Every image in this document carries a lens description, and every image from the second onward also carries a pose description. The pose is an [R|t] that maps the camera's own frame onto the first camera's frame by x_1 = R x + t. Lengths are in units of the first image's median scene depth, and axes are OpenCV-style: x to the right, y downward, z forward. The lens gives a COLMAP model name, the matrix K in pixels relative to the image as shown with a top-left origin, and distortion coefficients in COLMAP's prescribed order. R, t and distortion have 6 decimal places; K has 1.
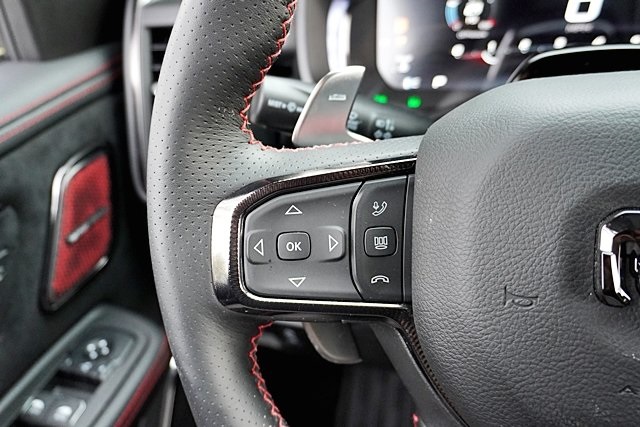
lens RADIAL K [[658.8, 0, 282.5], [0, 658.8, 213.8], [0, 0, 1]] dist [0.107181, 0.022508]
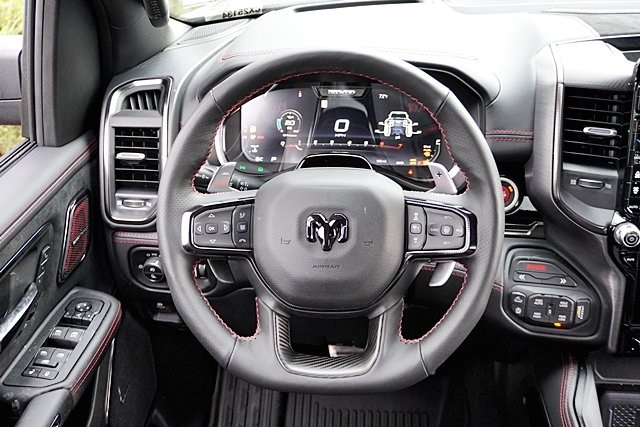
lens RADIAL K [[730.8, 0, 320.0], [0, 730.8, 213.5], [0, 0, 1]] dist [-0.005904, 0.006256]
pose [[0.970269, 0.001286, 0.242025, -0.285147], [0.015248, 0.997674, -0.066432, 0.196133], [-0.241547, 0.068147, 0.967993, -2.100998]]
